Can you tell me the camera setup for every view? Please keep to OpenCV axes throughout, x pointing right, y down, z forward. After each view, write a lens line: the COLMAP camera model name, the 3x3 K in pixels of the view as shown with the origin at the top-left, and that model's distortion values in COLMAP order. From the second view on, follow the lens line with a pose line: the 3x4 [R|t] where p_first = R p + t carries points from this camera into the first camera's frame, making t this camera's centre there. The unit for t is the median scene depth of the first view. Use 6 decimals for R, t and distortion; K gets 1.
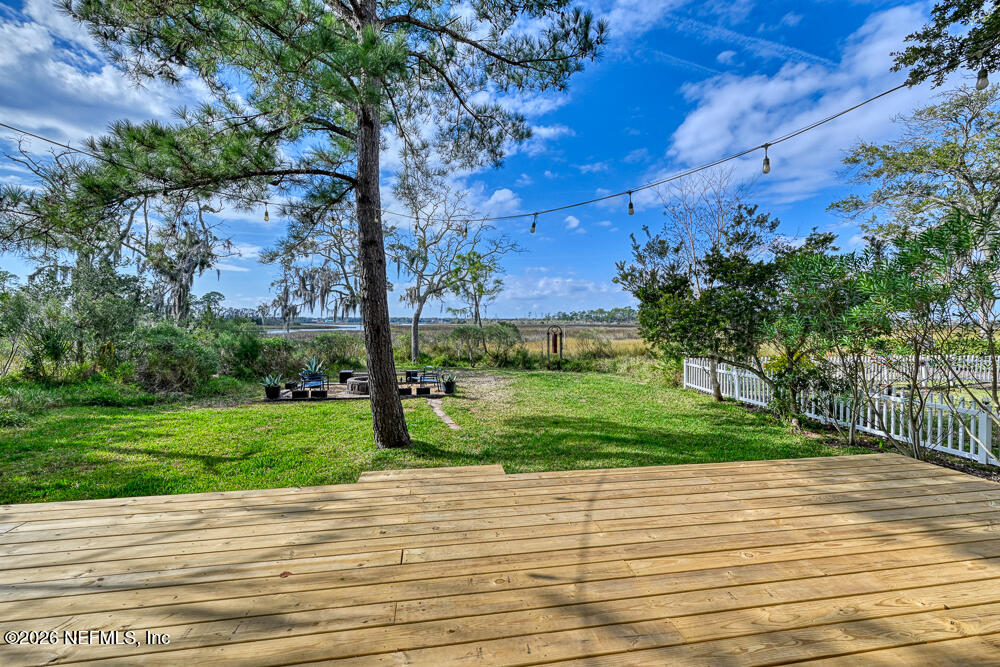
lens RADIAL K [[423.6, 0, 513.7], [0, 423.6, 335.2], [0, 0, 1]] dist [-0.000701, -0.000122]
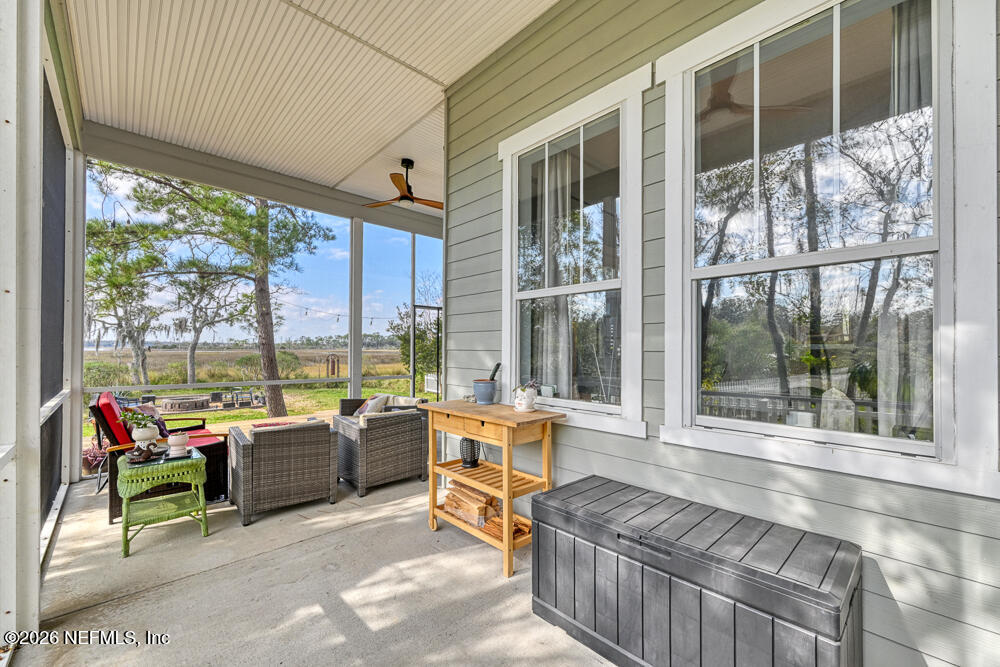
lens RADIAL K [[407.8, 0, 463.6], [0, 407.8, 346.8], [0, 0, 1]] dist [-0.001889, -0.000227]
pose [[0.889479, 0.003040, 0.456966, -0.151530], [0.012514, 0.999441, -0.031007, -0.001882], [-0.456804, 0.033299, 0.888944, -0.387065]]
